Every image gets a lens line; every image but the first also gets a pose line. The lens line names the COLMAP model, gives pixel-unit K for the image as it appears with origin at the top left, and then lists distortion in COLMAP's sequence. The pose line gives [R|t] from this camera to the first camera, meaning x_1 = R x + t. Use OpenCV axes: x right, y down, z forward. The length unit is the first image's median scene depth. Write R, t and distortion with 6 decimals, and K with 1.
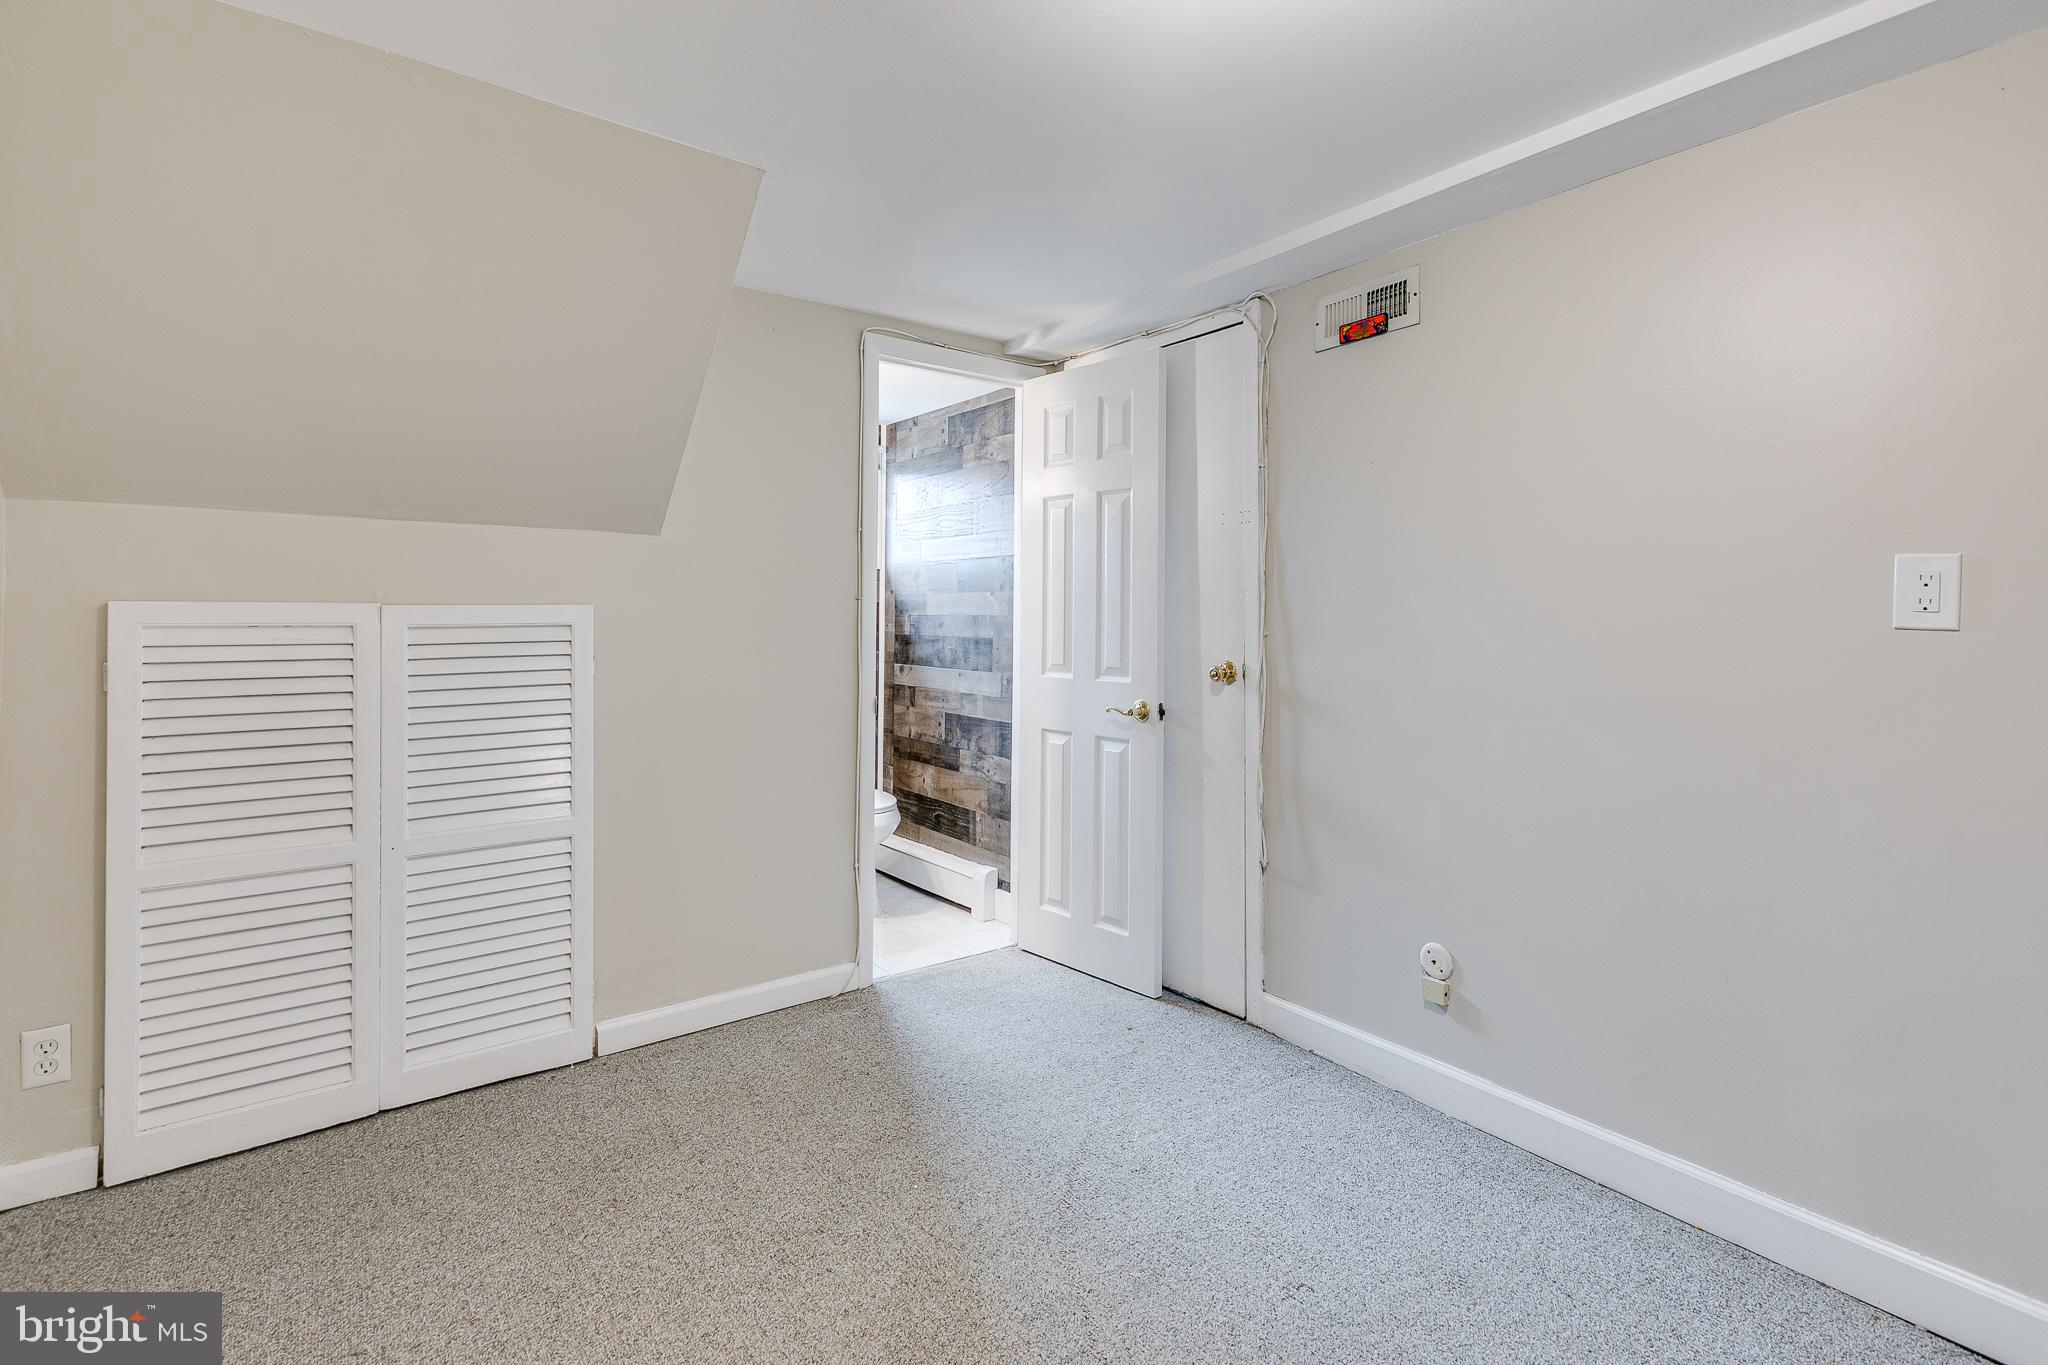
lens RADIAL K [[930.3, 0, 1018.7], [0, 930.3, 613.8], [0, 0, 1]] dist [0.001542, -0.001881]
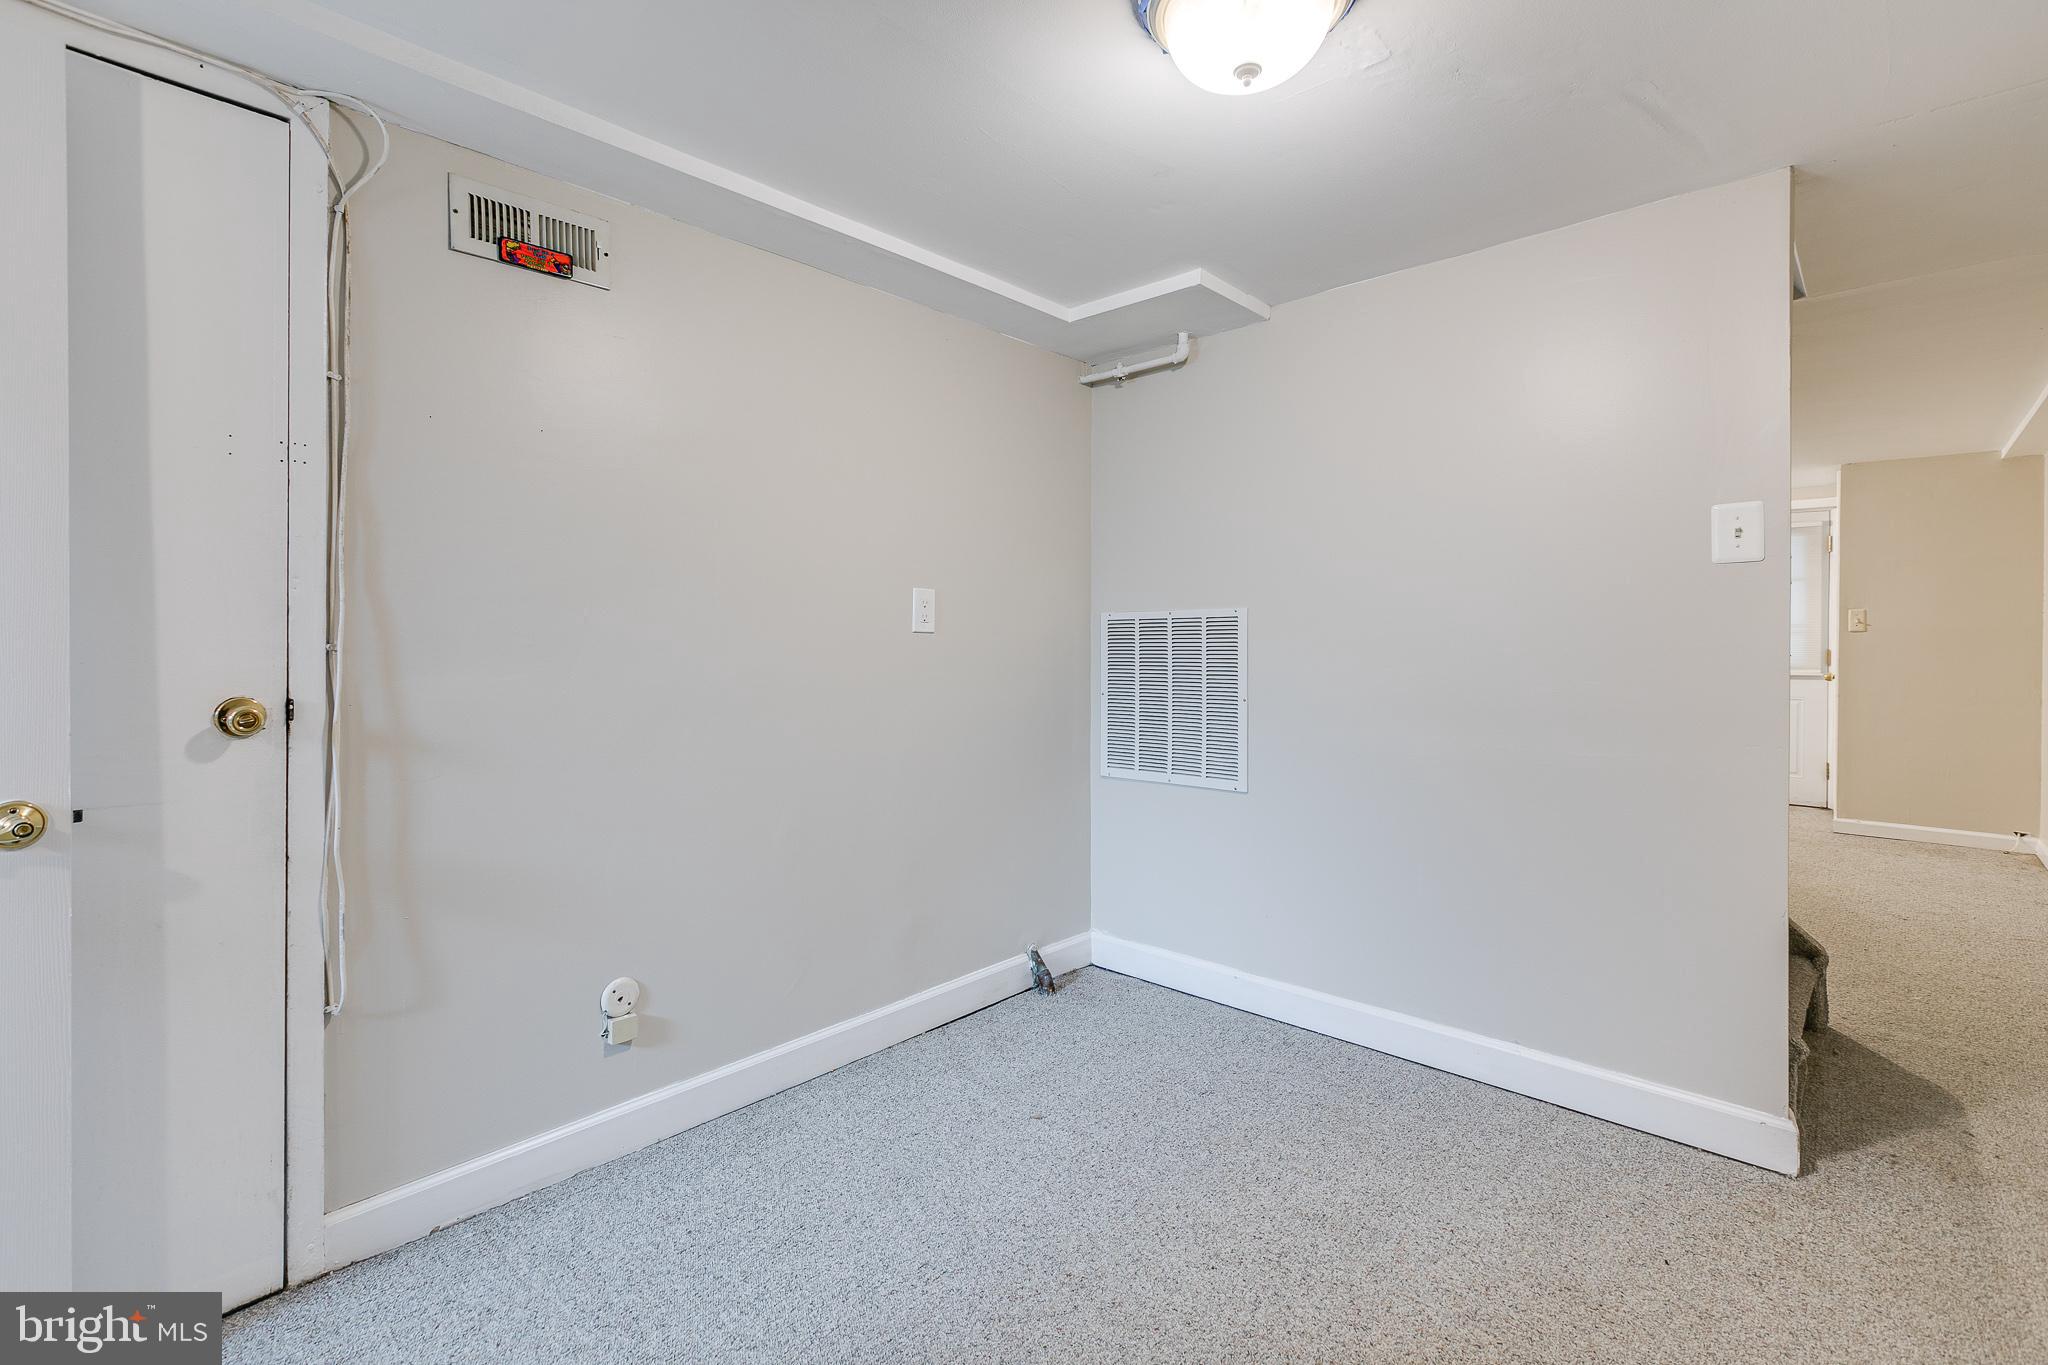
lens RADIAL K [[930.3, 0, 1005.1], [0, 930.3, 648.8], [0, 0, 1]] dist [0.001542, -0.001881]
pose [[-0.180140, -0.018545, 0.983466, -0.481187], [-0.007525, 0.999819, 0.017475, 0.009677], [-0.983612, -0.004253, -0.180247, 0.739572]]
